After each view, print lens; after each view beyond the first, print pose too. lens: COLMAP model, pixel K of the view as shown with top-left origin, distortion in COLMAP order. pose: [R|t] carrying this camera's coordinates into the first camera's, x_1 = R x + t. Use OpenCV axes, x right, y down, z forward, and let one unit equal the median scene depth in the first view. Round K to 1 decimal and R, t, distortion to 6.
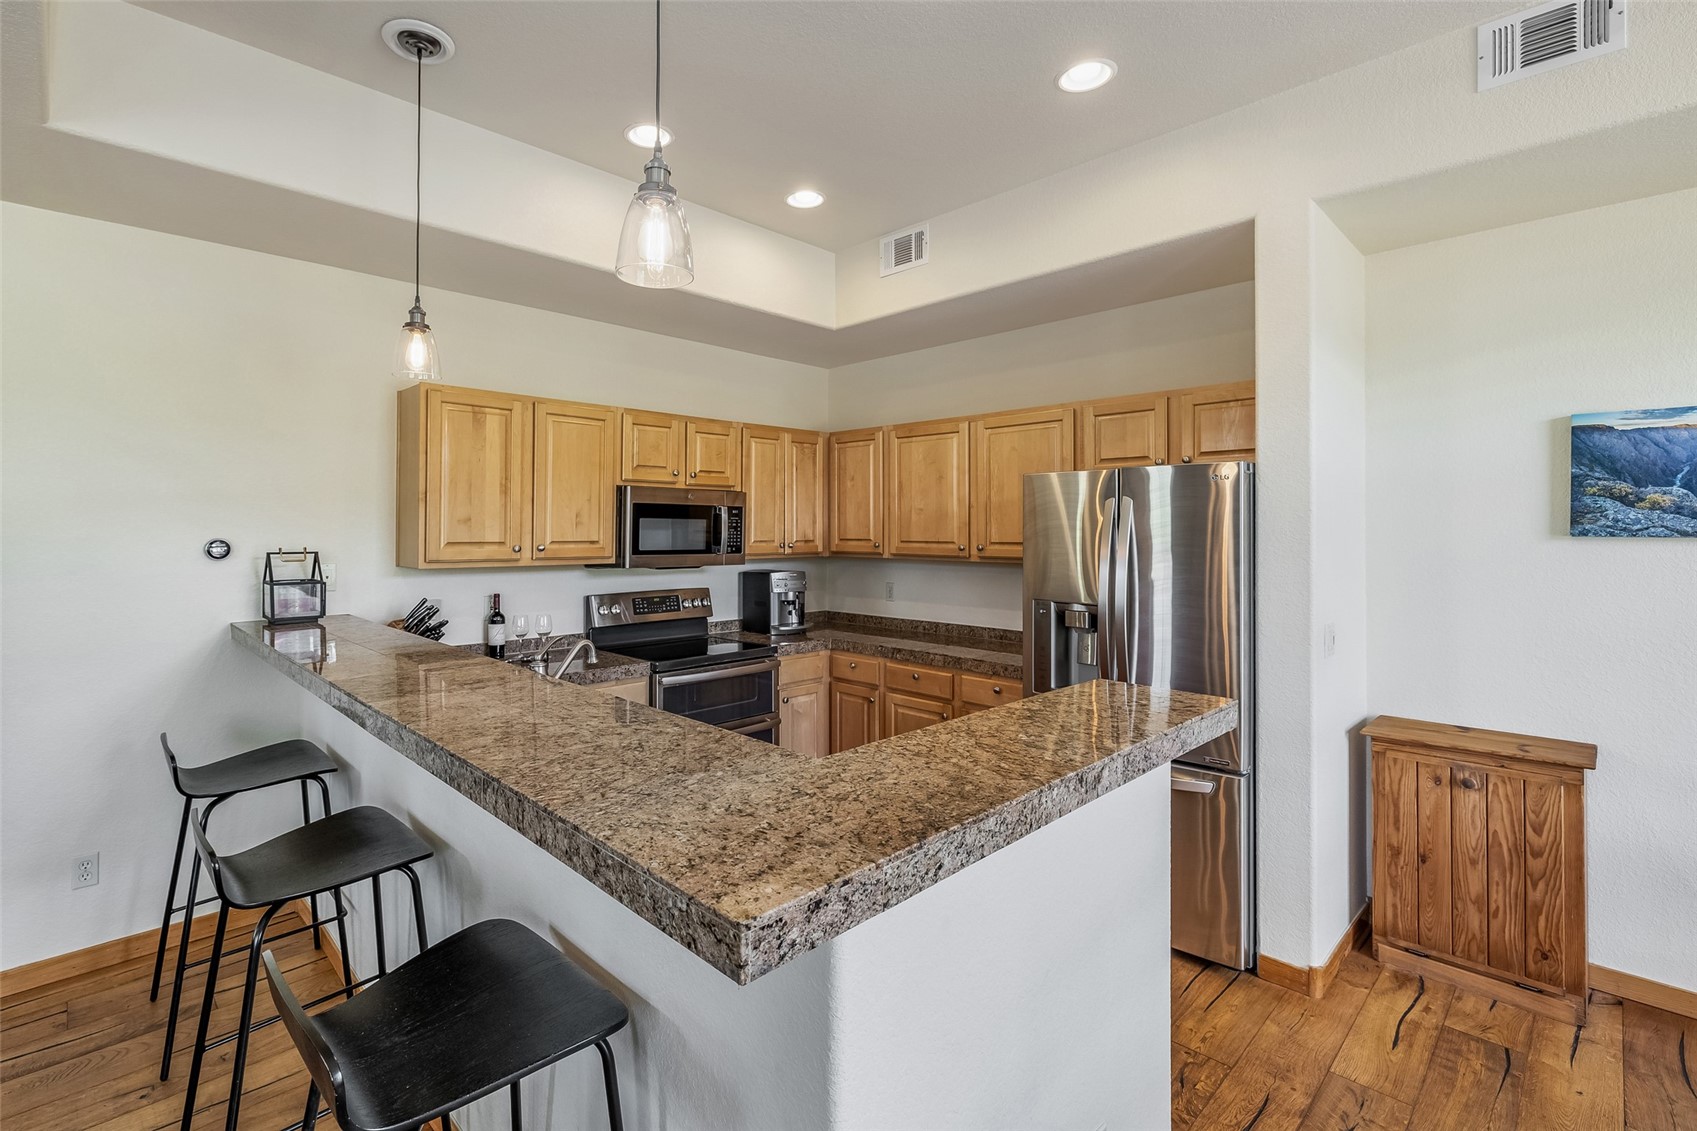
lens RADIAL K [[770.0, 0, 771.4], [0, 770.0, 524.7], [0, 0, 1]] dist [-0.000992, 0.000212]
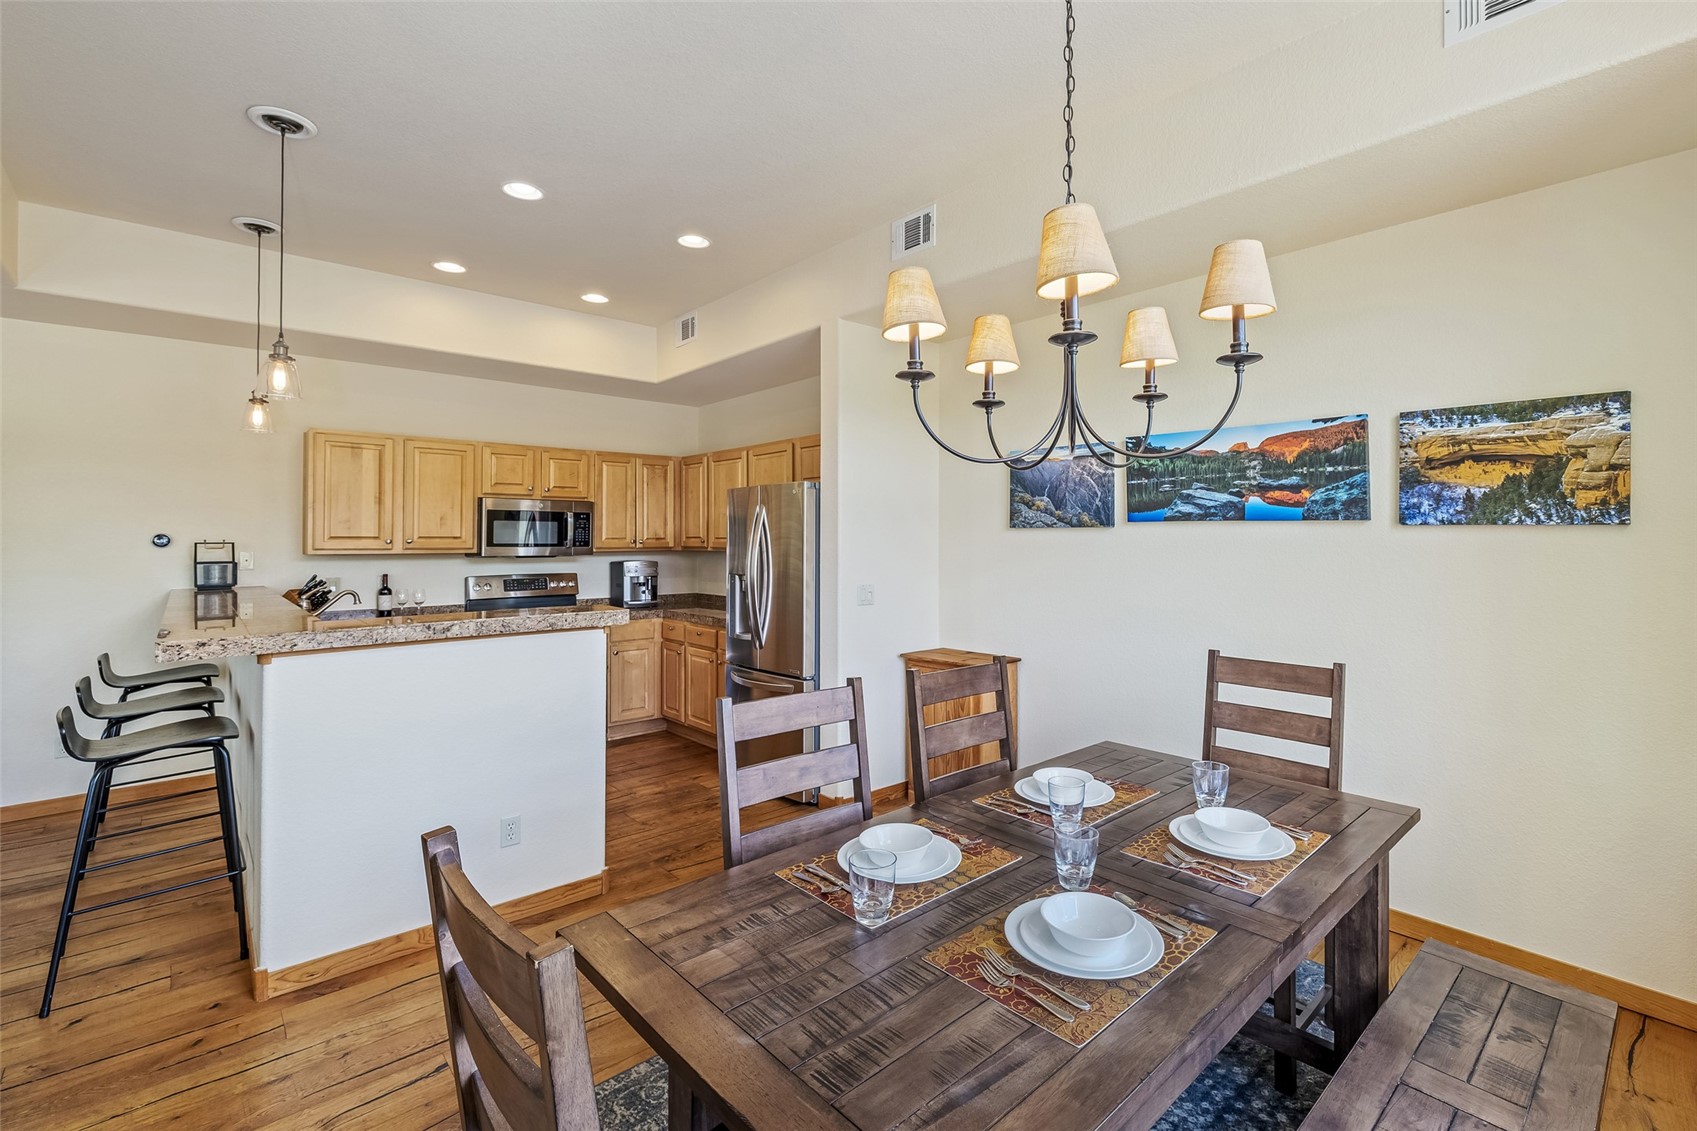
lens RADIAL K [[753.9, 0, 896.9], [0, 753.9, 532.1], [0, 0, 1]] dist [0.000195, 0.000699]
pose [[0.999919, -0.003496, 0.012258, 0.550799], [0.003539, 0.999988, -0.003454, 0.019770], [-0.012245, 0.003497, 0.999919, -0.389030]]
